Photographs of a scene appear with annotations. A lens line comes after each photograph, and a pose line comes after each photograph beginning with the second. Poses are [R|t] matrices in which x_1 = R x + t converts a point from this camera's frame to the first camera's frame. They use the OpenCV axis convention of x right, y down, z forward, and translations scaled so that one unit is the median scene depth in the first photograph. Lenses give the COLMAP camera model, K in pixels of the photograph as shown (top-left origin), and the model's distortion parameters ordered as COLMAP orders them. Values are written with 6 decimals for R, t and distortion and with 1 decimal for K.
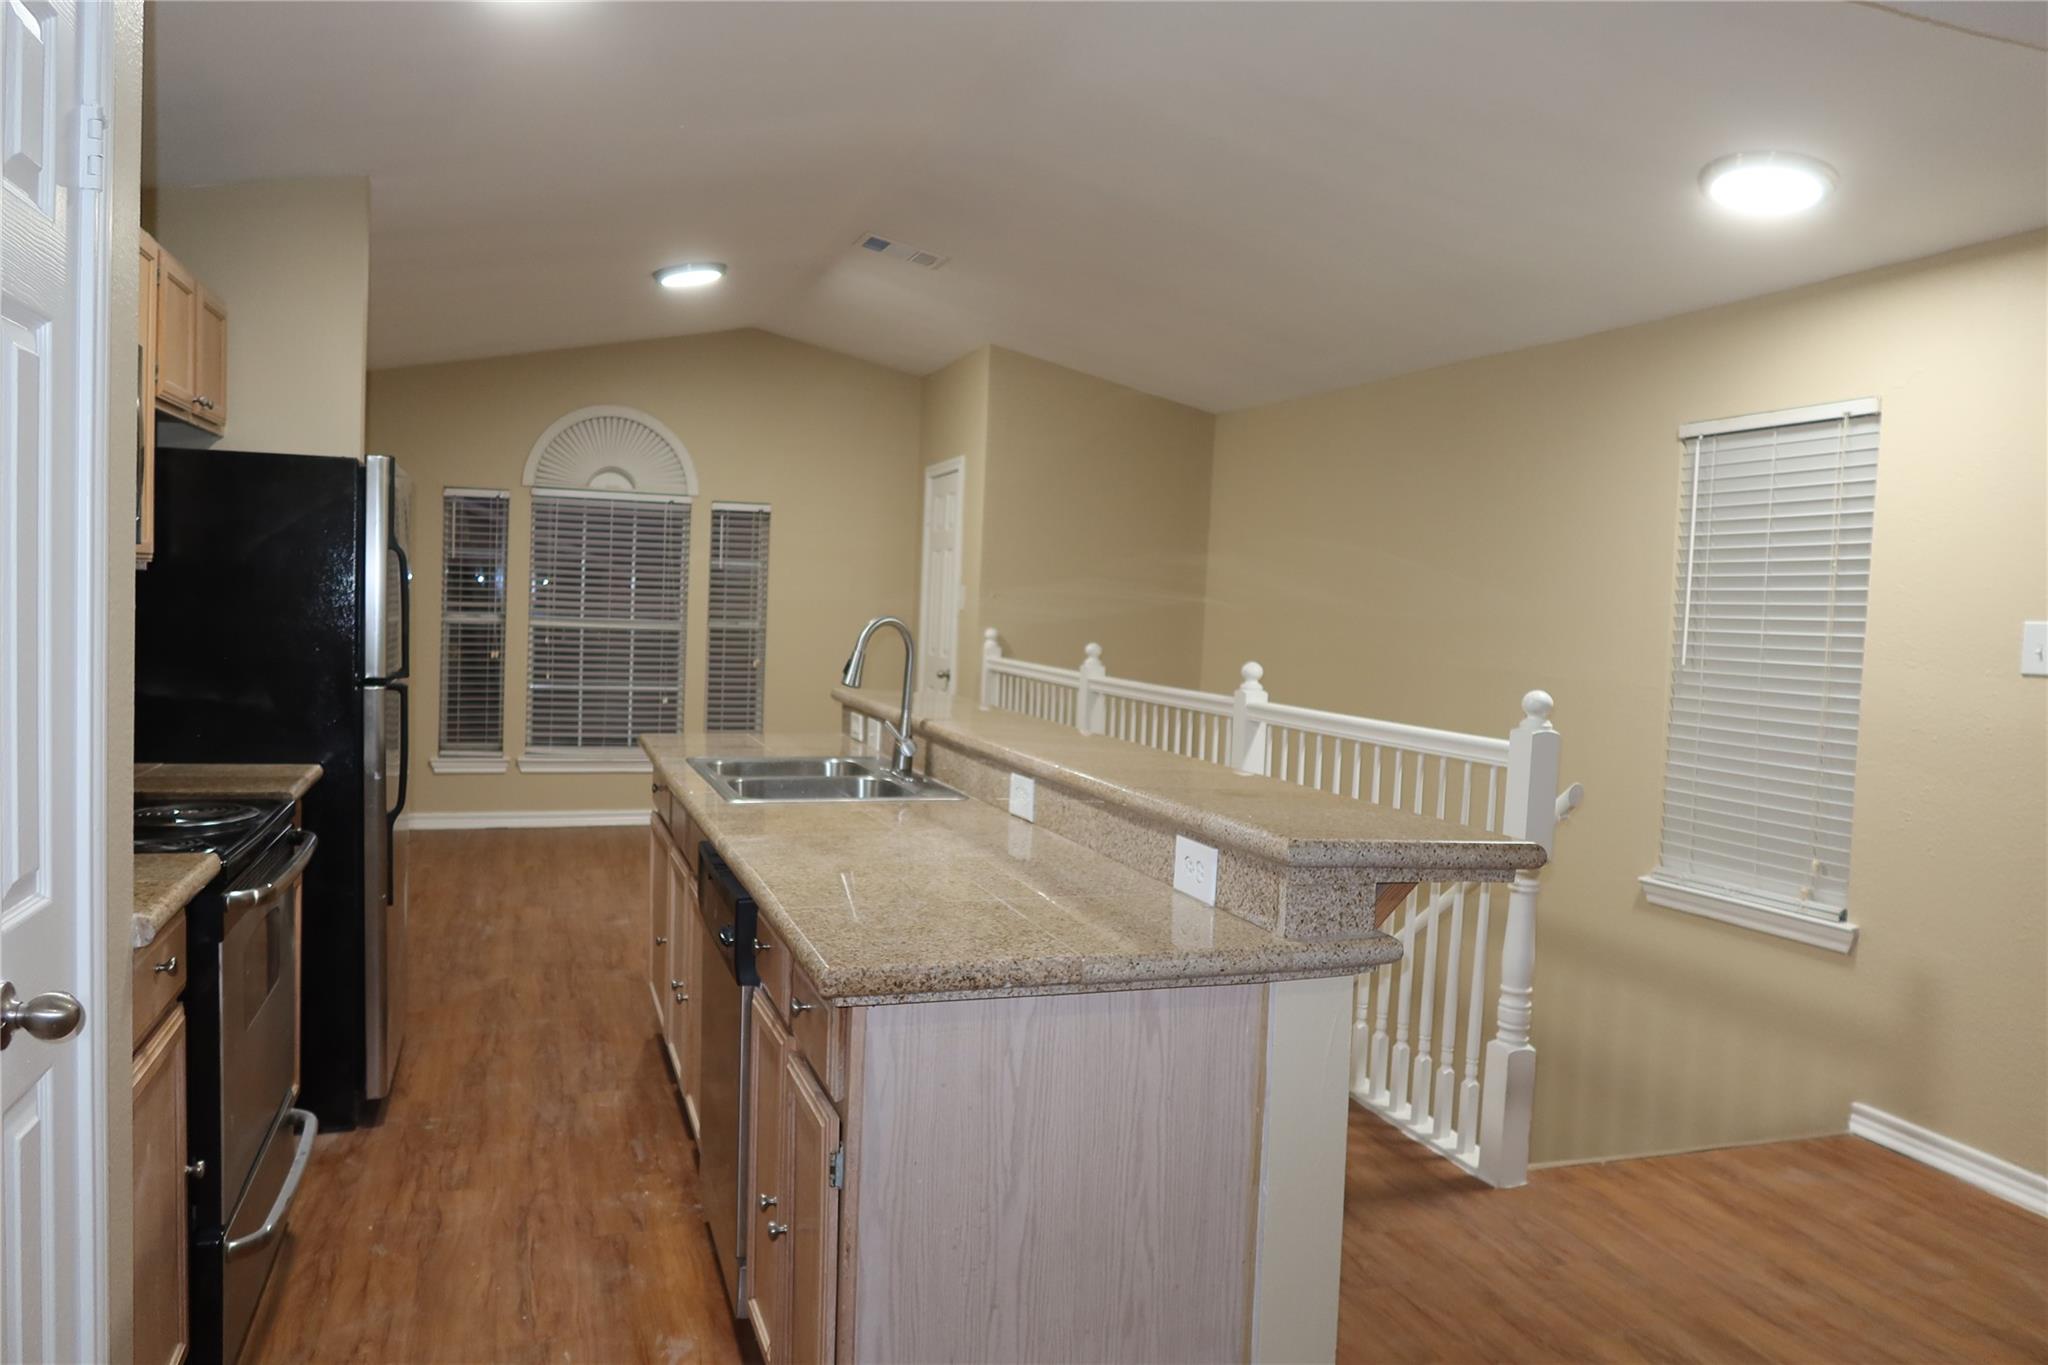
lens RADIAL K [[1416.0, 0, 1023.9], [0, 1416.0, 679.3], [0, 0, 1]] dist [-0.025305, 0.008325]
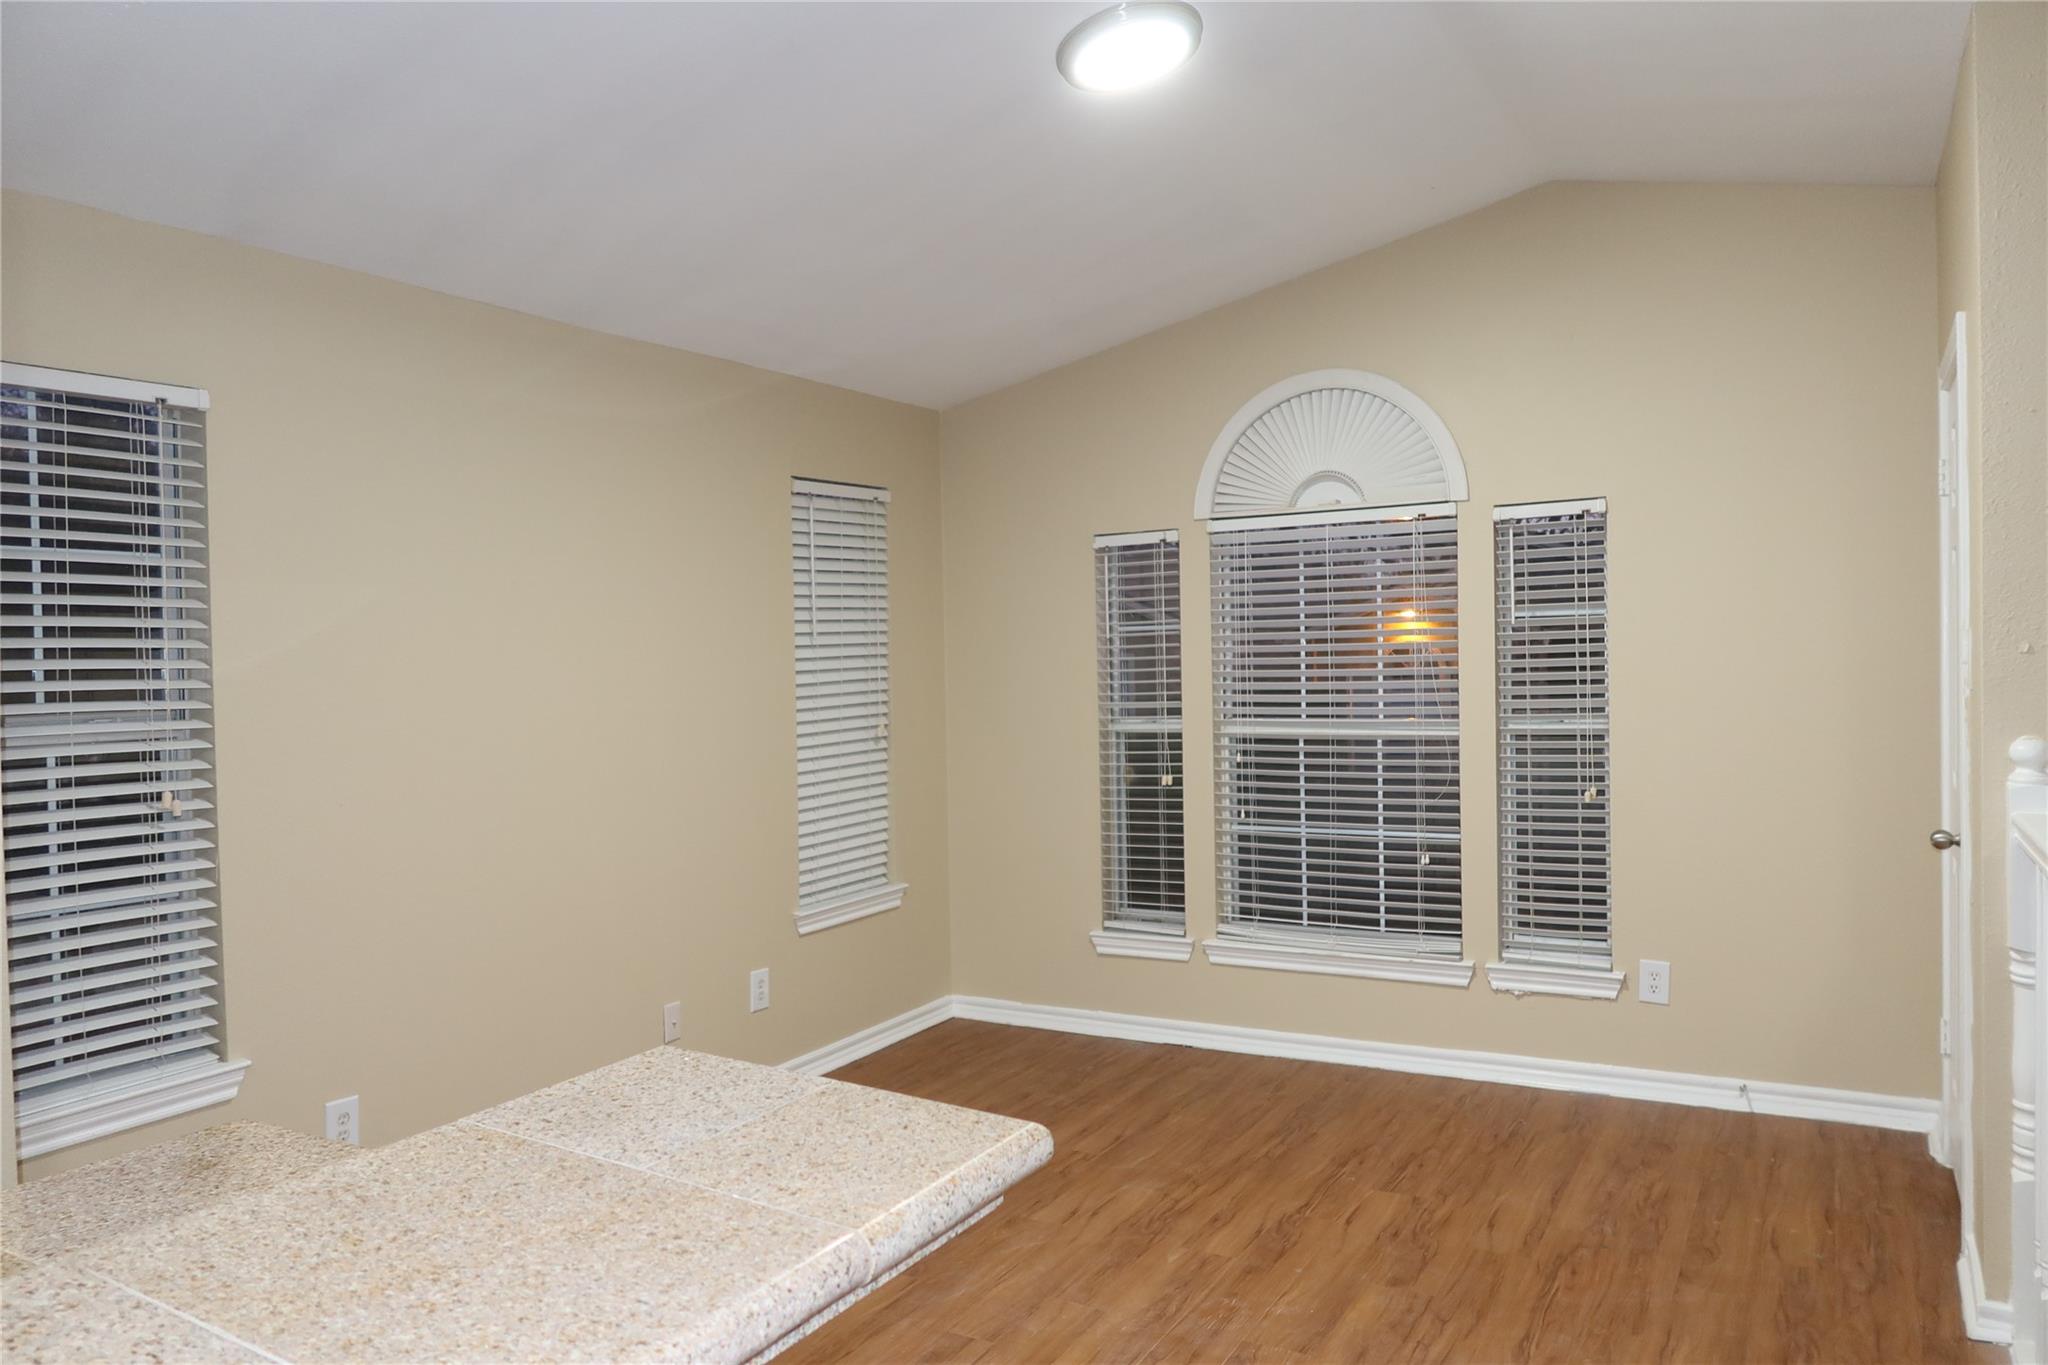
lens RADIAL K [[1416.0, 0, 1011.4], [0, 1416.0, 688.3], [0, 0, 1]] dist [-0.025305, 0.008325]
pose [[0.645102, -0.038328, -0.763135, 0.082312], [0.007483, 0.999010, -0.043849, -0.031880], [0.764060, 0.022576, 0.644750, 0.512291]]
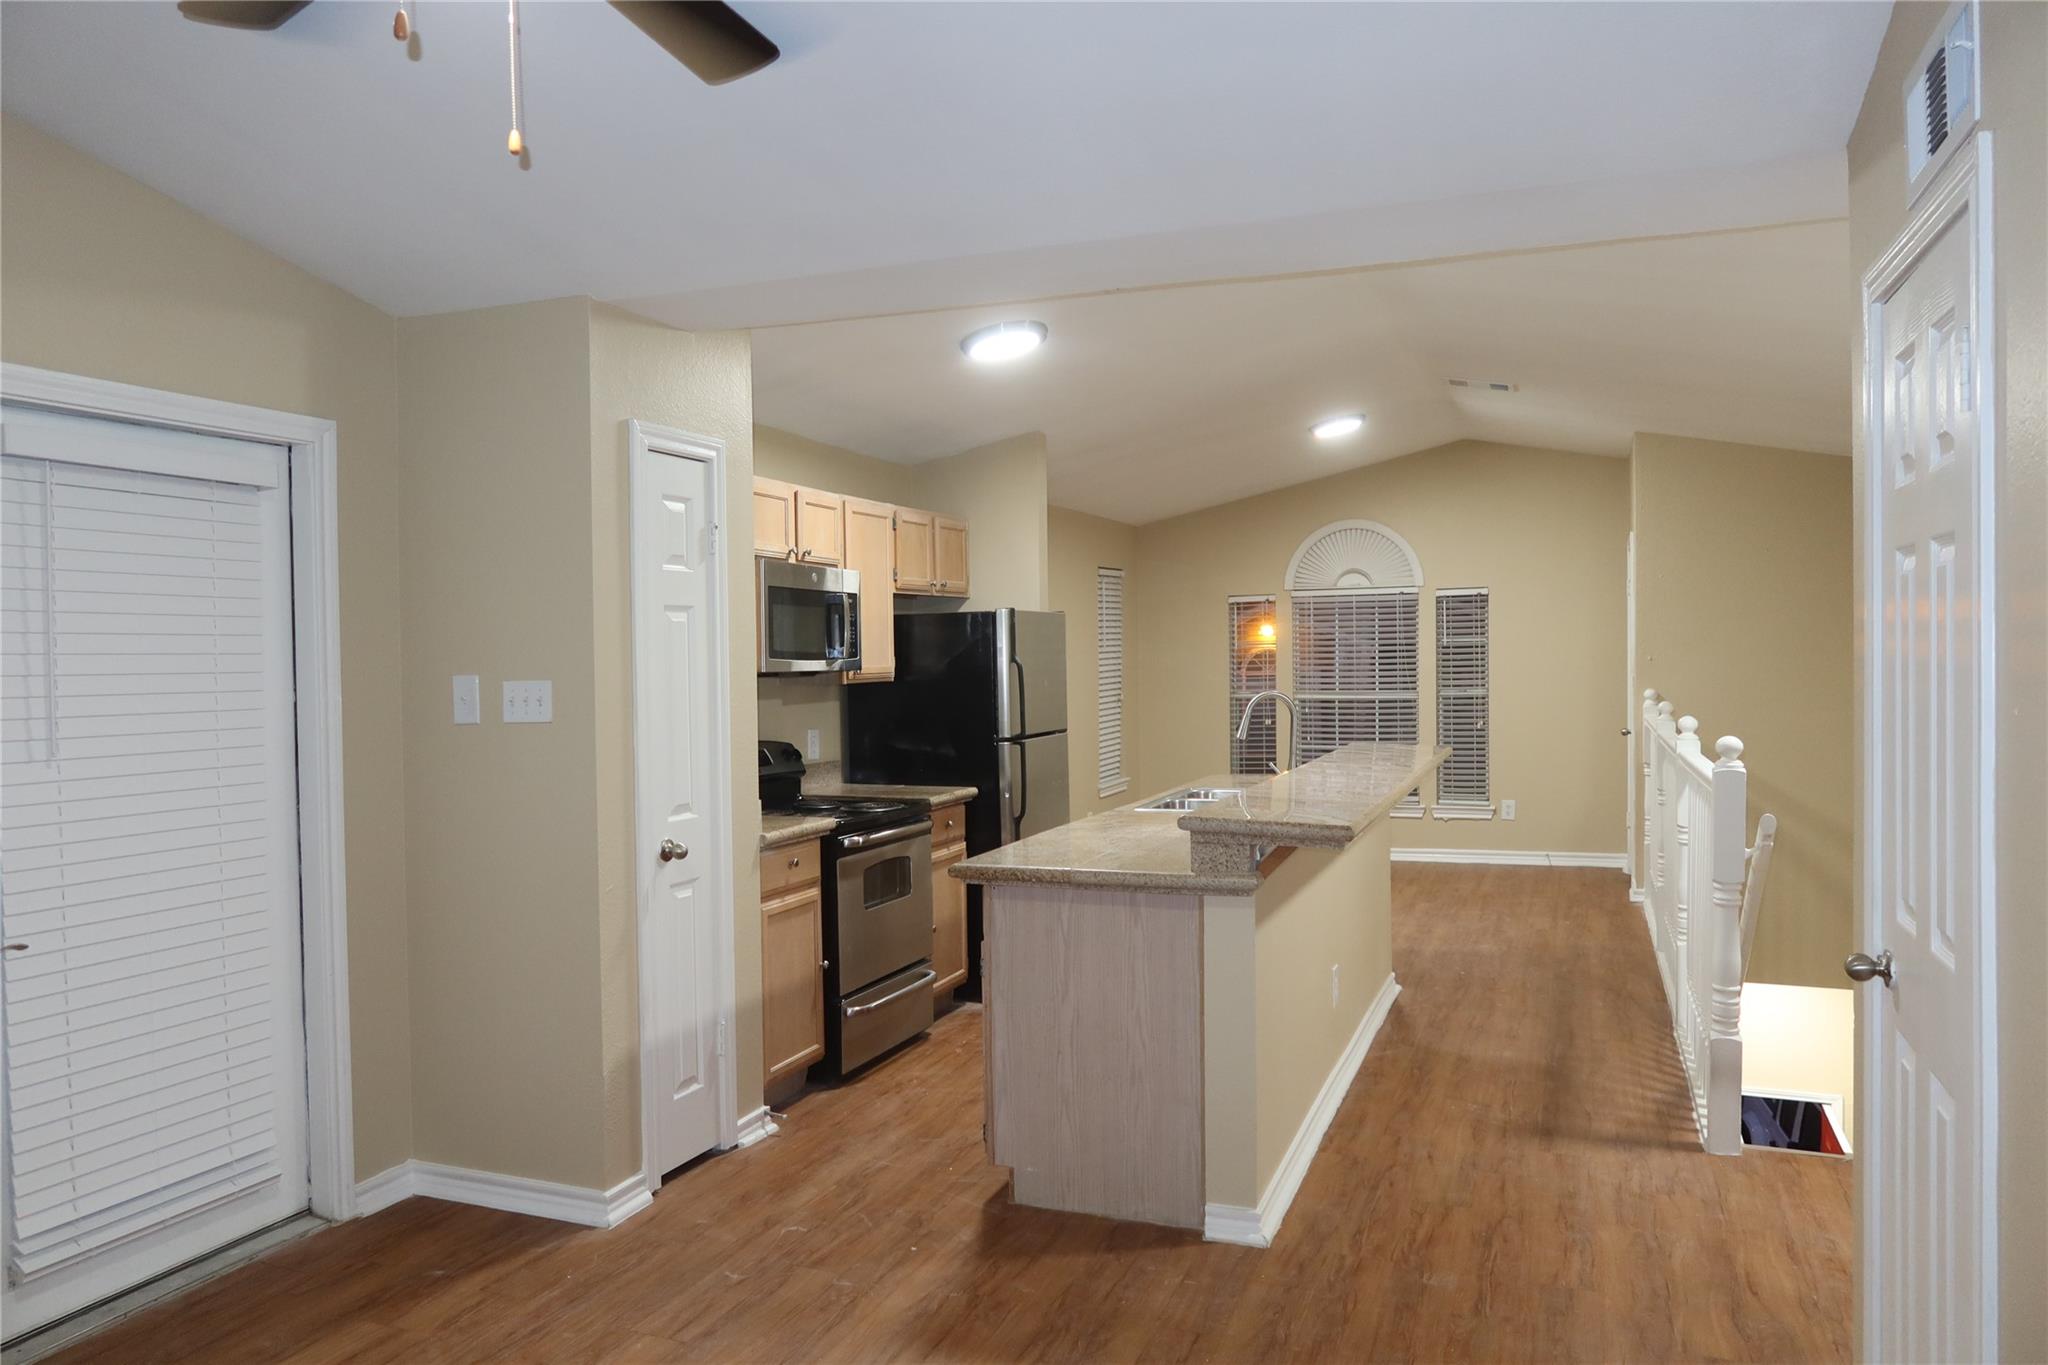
lens RADIAL K [[1416.0, 0, 1011.7], [0, 1416.0, 688.2], [0, 0, 1]] dist [-0.025305, 0.008325]
pose [[0.750870, -0.036204, -0.659457, 0.300919], [0.008980, 0.998964, -0.044618, 0.006974], [0.660389, 0.027581, 0.750417, -0.127276]]
